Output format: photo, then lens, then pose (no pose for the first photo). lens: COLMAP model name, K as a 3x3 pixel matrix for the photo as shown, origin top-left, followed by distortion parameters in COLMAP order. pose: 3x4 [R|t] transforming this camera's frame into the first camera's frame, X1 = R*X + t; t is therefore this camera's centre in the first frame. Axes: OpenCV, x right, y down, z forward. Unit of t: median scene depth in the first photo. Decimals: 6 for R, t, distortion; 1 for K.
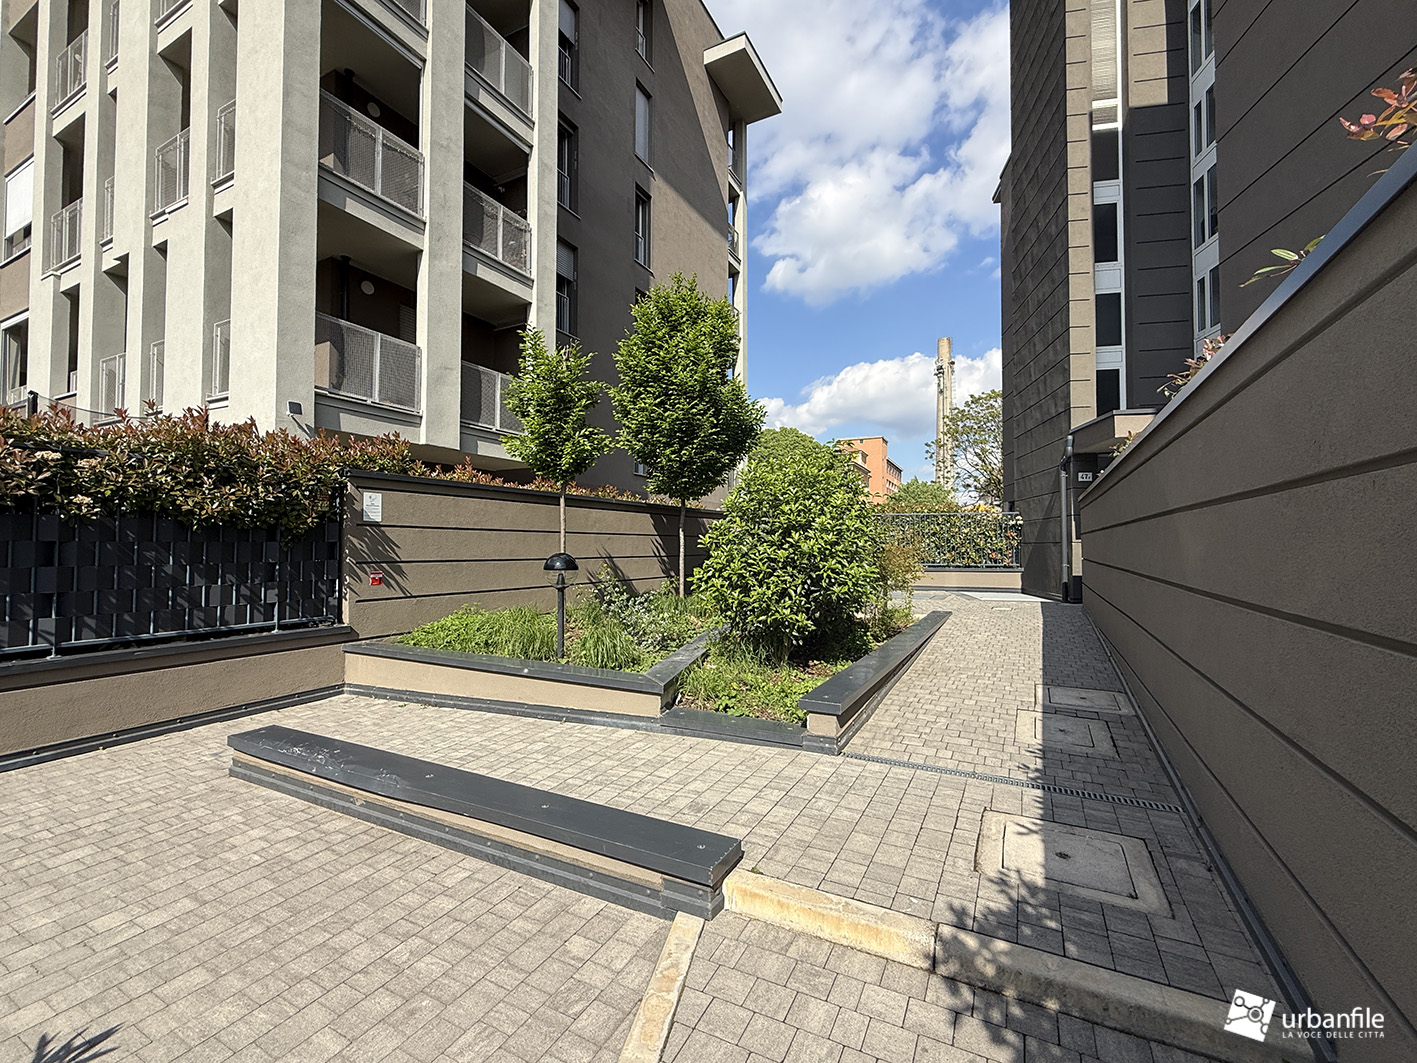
lens RADIAL K [[620.1, 0, 708.5], [0, 620.1, 531.5], [0, 0, 1]] dist [-0.002077, 0.001501]
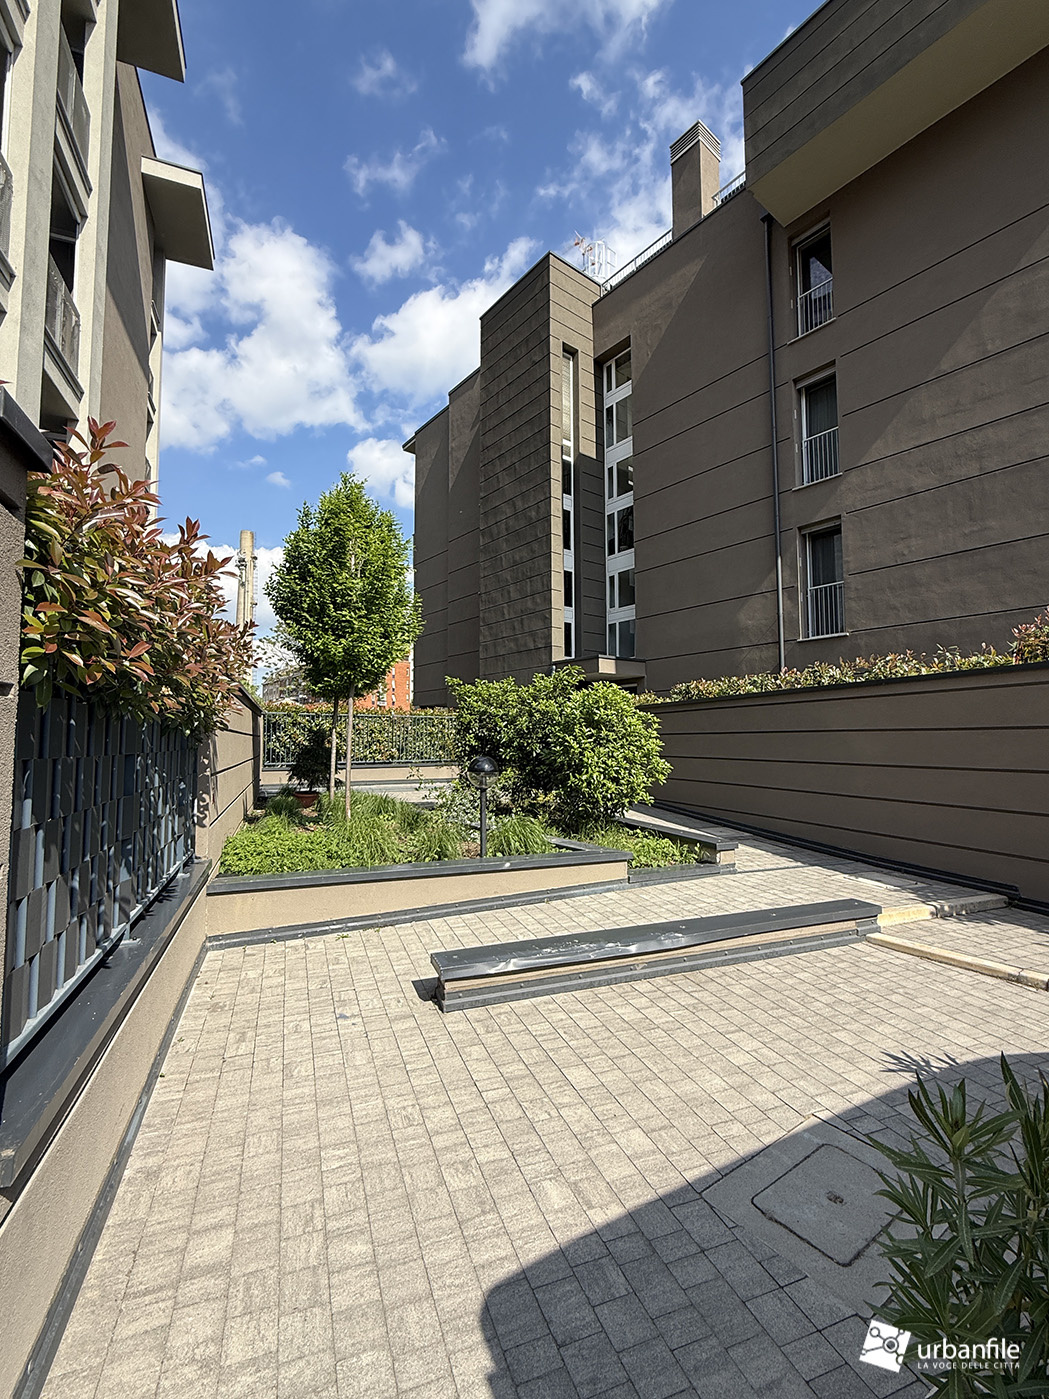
lens RADIAL K [[612.2, 0, 551.8], [0, 612.2, 700.6], [0, 0, 1]] dist [-0.002077, 0.001501]
pose [[0.644616, 0.047215, 0.763047, -0.476013], [-0.013607, 0.998642, -0.050299, -0.004958], [-0.764385, 0.022041, 0.644383, 0.104984]]
